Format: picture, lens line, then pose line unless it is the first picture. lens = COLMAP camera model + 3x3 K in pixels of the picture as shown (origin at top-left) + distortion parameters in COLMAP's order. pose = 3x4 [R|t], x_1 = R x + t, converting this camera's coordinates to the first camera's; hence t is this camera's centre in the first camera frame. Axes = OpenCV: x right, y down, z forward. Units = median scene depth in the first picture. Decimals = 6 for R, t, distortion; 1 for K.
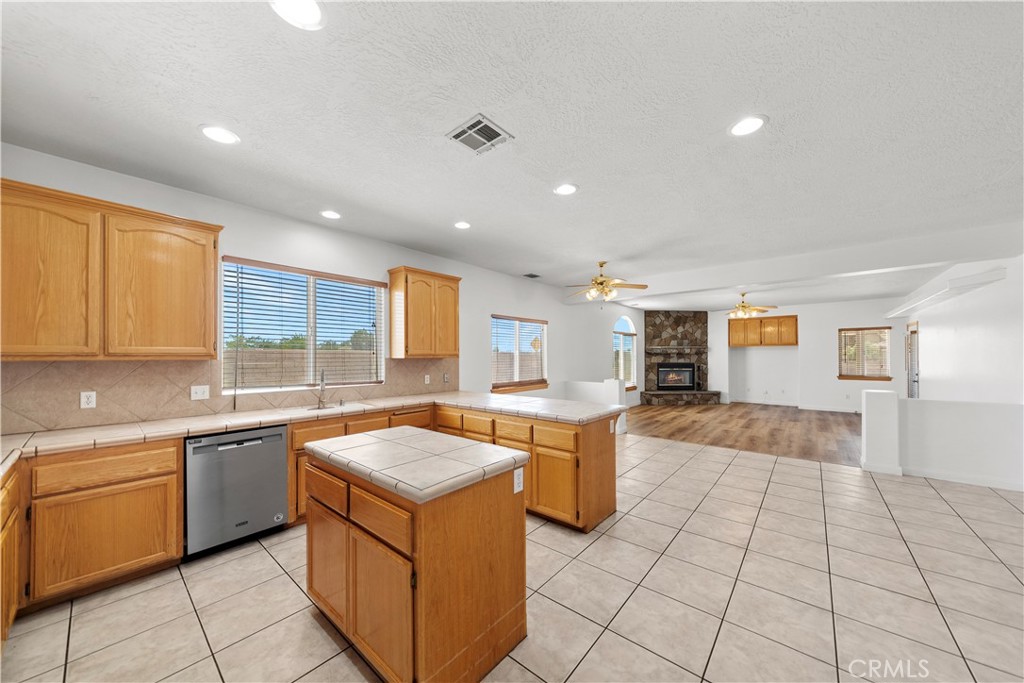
lens RADIAL K [[355.5, 0, 512.2], [0, 355.5, 354.1], [0, 0, 1]] dist [-0.000230, 0.000002]
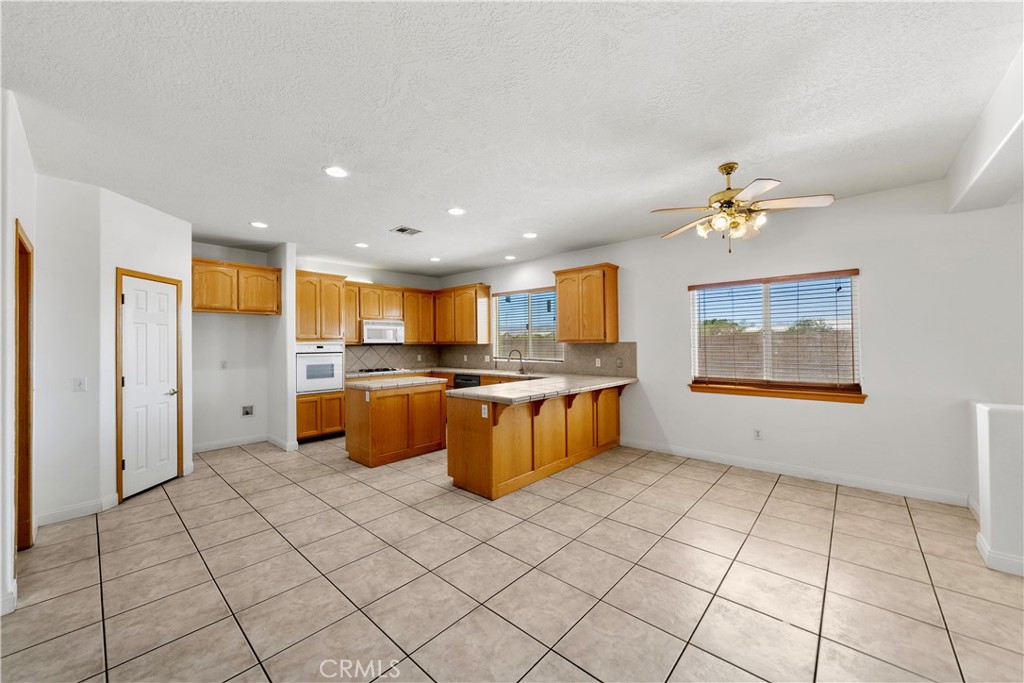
lens RADIAL K [[380.2, 0, 507.6], [0, 380.2, 341.9], [0, 0, 1]] dist [-0.001993, -0.000179]
pose [[-0.033067, -0.002488, -0.999450, 0.653305], [0.012071, 0.999923, -0.002889, 0.005261], [0.999380, -0.012160, -0.033035, 0.531324]]
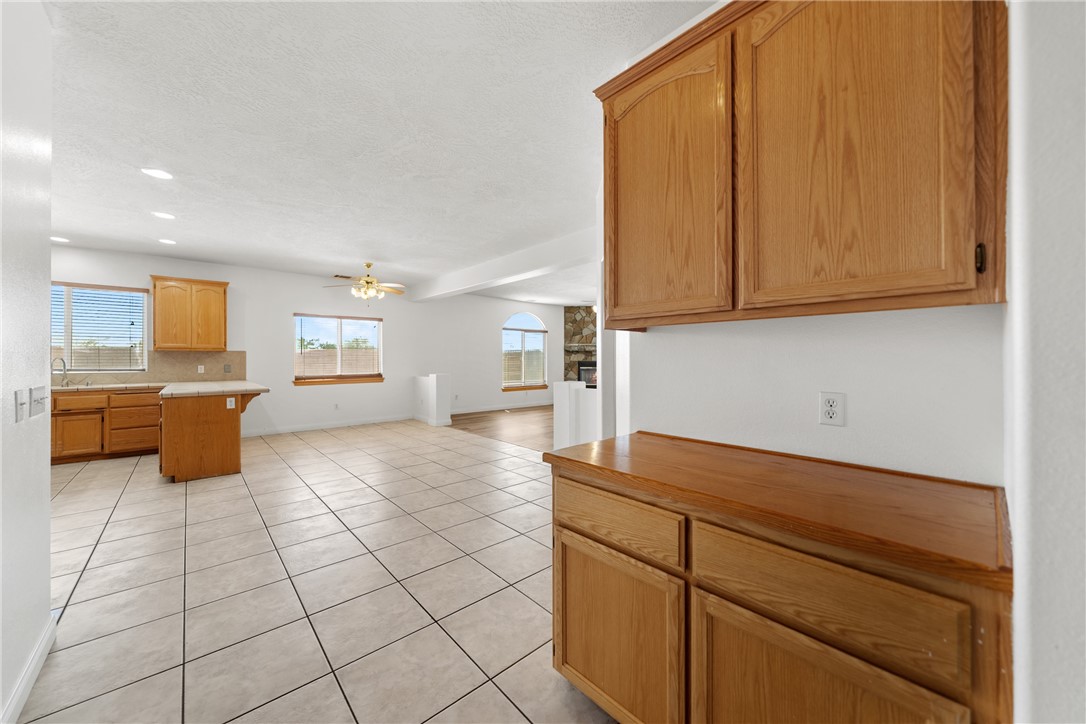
lens RADIAL K [[398.3, 0, 543.8], [0, 398.3, 358.0], [0, 0, 1]] dist [-0.000280, 0.000030]
pose [[0.990679, 0.000045, -0.136220, 0.742015], [0.000364, 0.999995, 0.002980, 0.021167], [0.136220, -0.003002, 0.990674, -0.105222]]
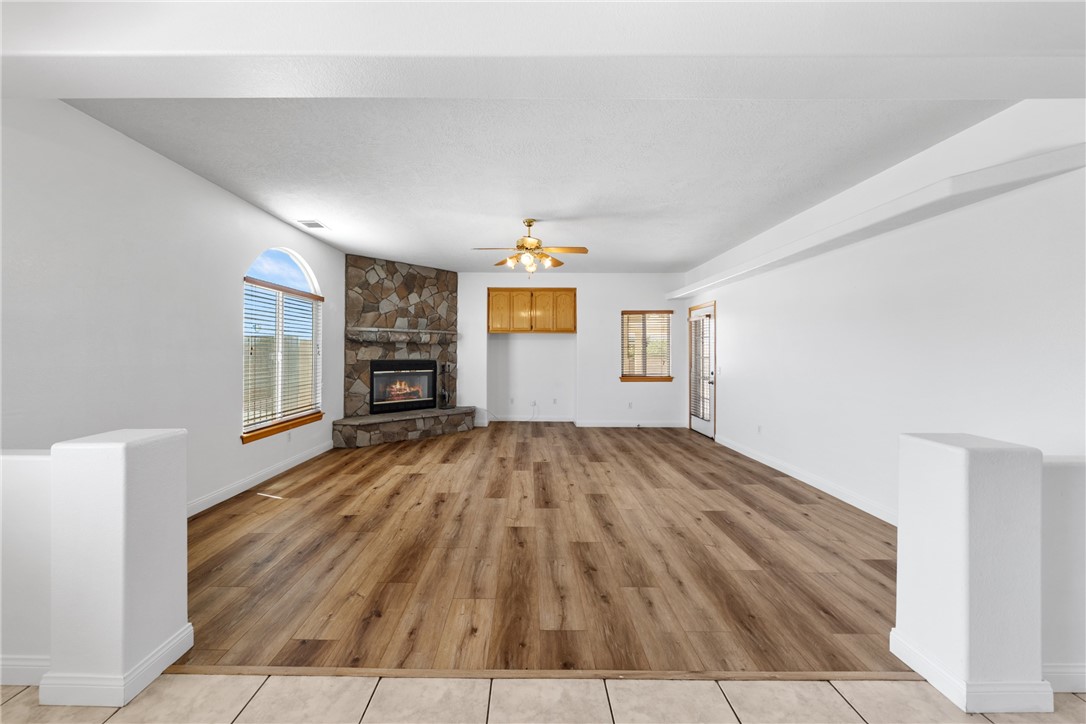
lens RADIAL K [[422.3, 0, 526.3], [0, 422.3, 346.9], [0, 0, 1]] dist [-0.000096, -0.000035]
pose [[0.767989, 0.013229, 0.640327, 0.309171], [-0.008687, 0.999910, -0.010240, 0.015994], [-0.640405, 0.002301, 0.768034, 0.632253]]
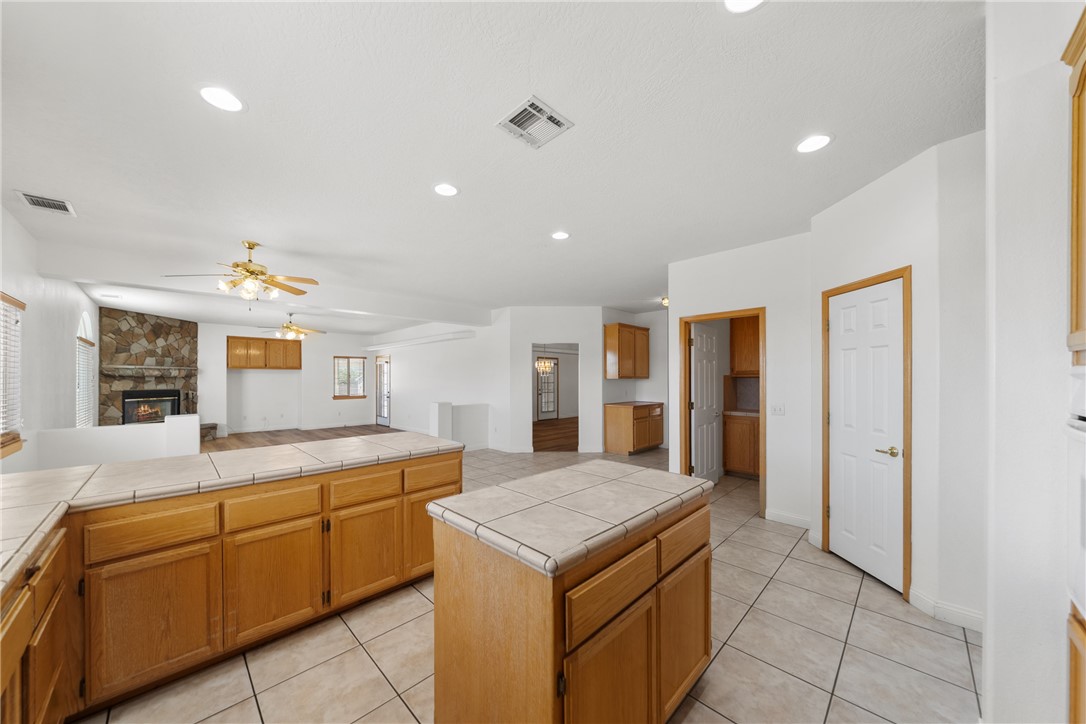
lens RADIAL K [[374.6, 0, 540.3], [0, 374.6, 375.9], [0, 0, 1]] dist [-0.000327, -0.000022]
pose [[0.084135, 0.009004, 0.996414, -0.330605], [-0.002112, 0.999959, -0.008858, 0.003538], [-0.996452, -0.001359, 0.084151, 0.297593]]
